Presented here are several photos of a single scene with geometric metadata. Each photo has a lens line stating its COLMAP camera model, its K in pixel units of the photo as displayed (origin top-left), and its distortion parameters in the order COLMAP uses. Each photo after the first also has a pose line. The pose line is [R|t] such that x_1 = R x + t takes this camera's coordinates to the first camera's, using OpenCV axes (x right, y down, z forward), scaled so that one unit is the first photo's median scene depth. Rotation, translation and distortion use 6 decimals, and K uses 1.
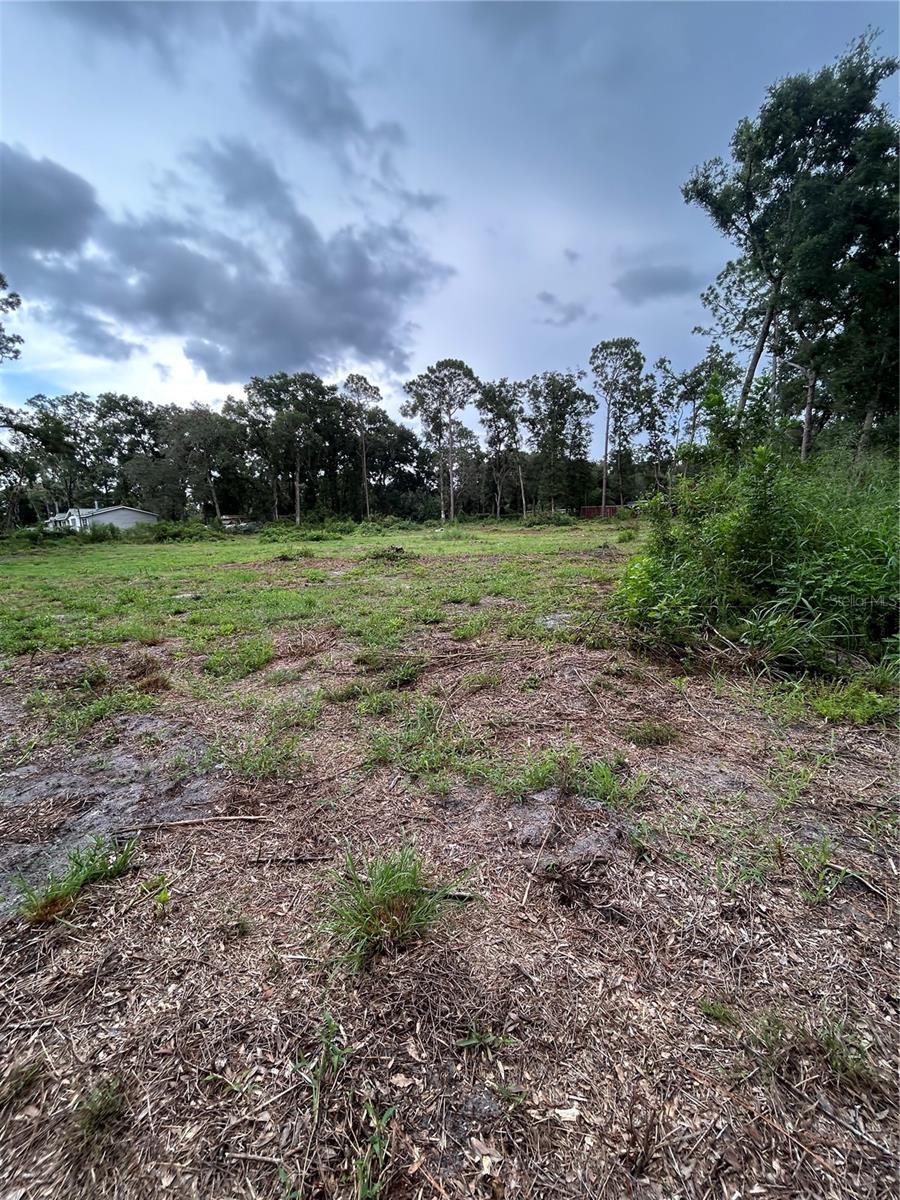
lens RADIAL K [[484.4, 0, 438.0], [0, 484.4, 583.5], [0, 0, 1]] dist [-0.001362, 0.001610]
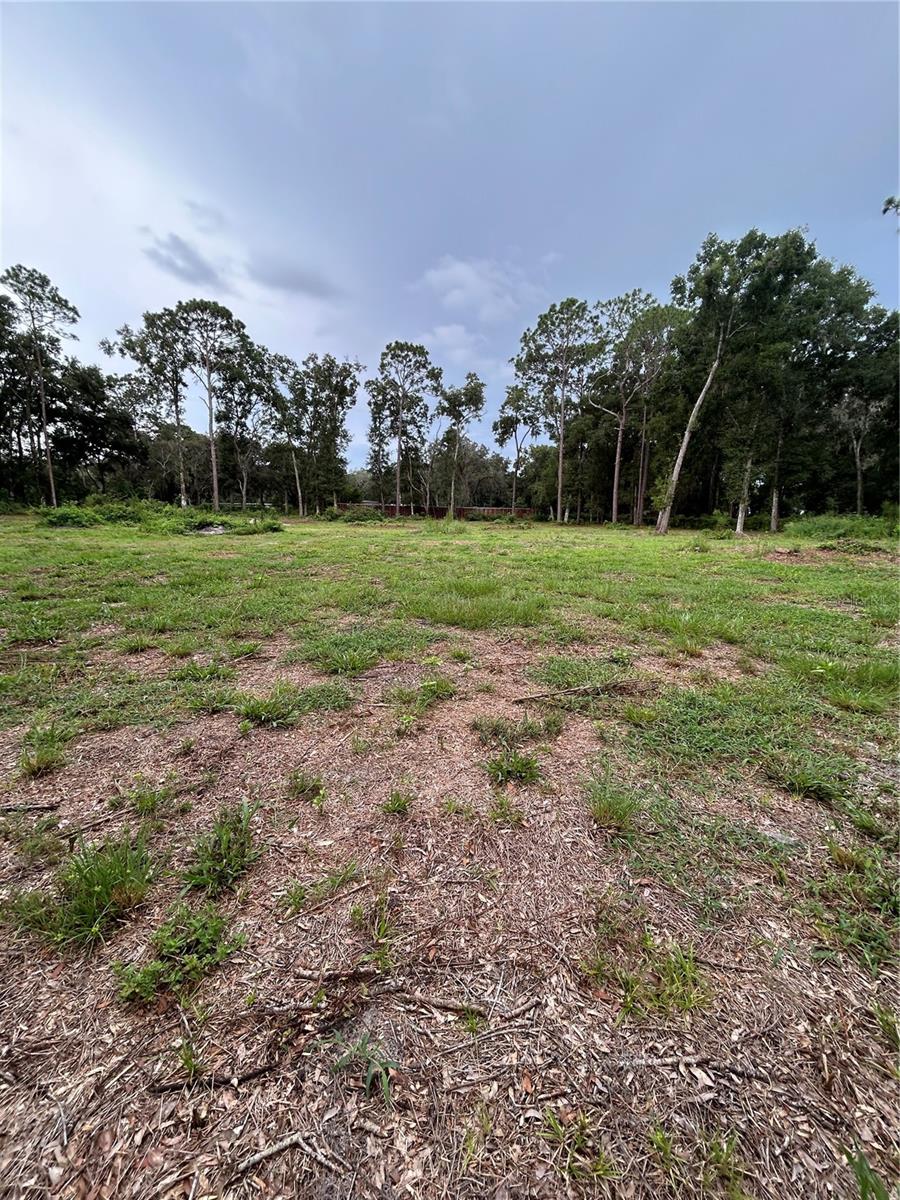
lens RADIAL K [[484.4, 0, 446.0], [0, 484.4, 611.7], [0, 0, 1]] dist [-0.001362, 0.001610]
pose [[0.705528, -0.091508, 0.702749, -0.276391], [0.044171, 0.995379, 0.085267, -0.013178], [-0.707304, -0.029117, 0.706310, 0.150820]]
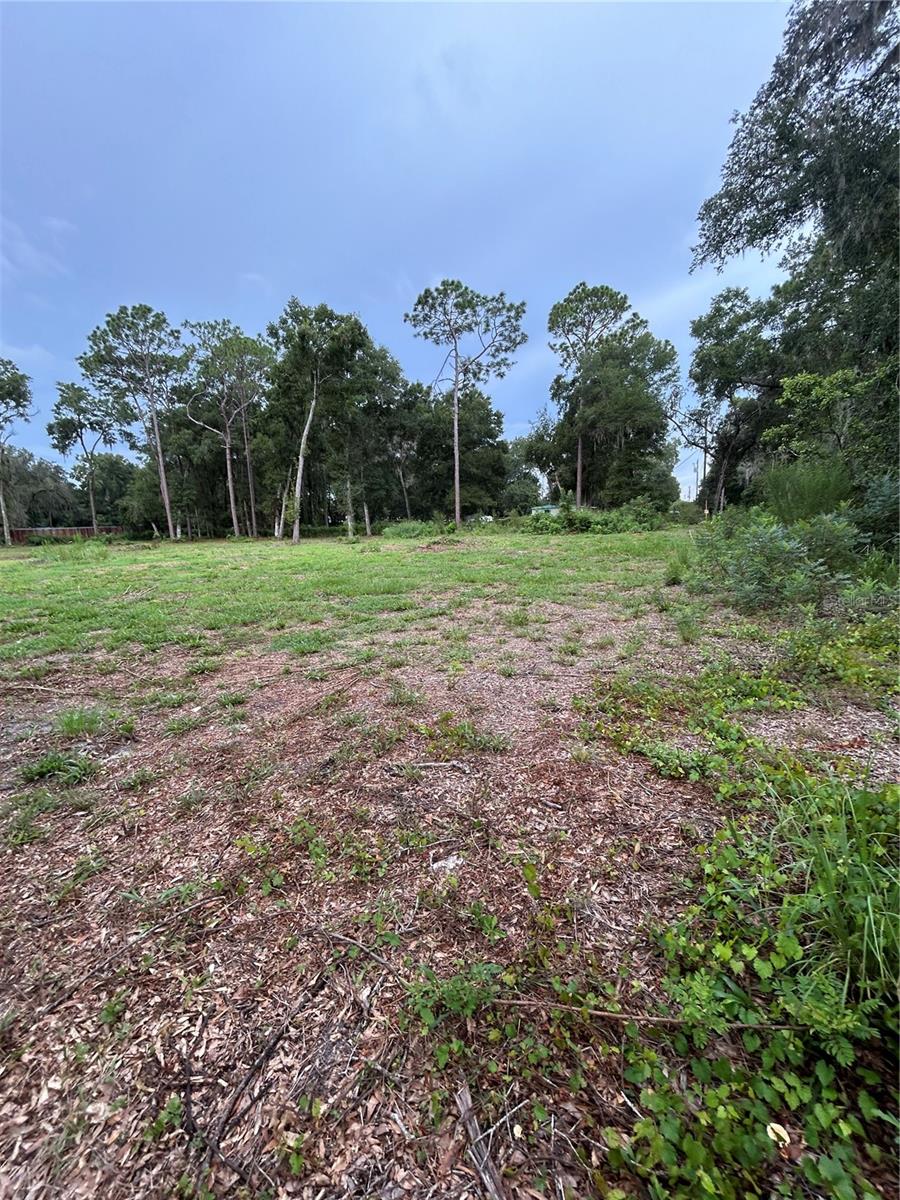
lens RADIAL K [[484.4, 0, 452.8], [0, 484.4, 611.3], [0, 0, 1]] dist [-0.001362, 0.001610]
pose [[-0.034564, -0.140597, 0.989463, -0.346786], [0.156639, 0.977057, 0.144306, -0.015632], [-0.987051, 0.159976, -0.011748, 0.186485]]
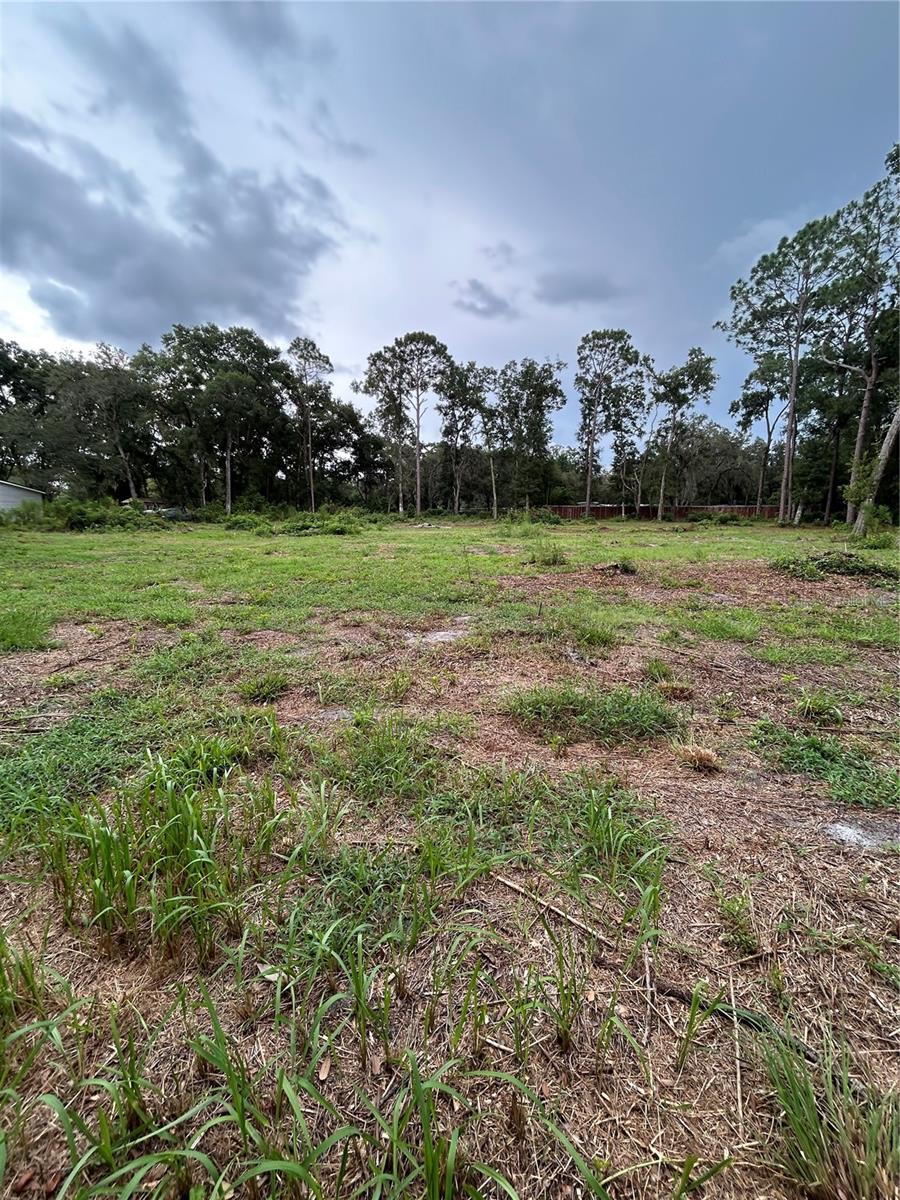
lens RADIAL K [[484.4, 0, 450.1], [0, 484.4, 599.6], [0, 0, 1]] dist [-0.001362, 0.001610]
pose [[0.971634, -0.005108, 0.236436, -0.125694], [-0.004531, 0.999181, 0.040209, -0.007676], [-0.236448, -0.040139, 0.970815, 0.096062]]
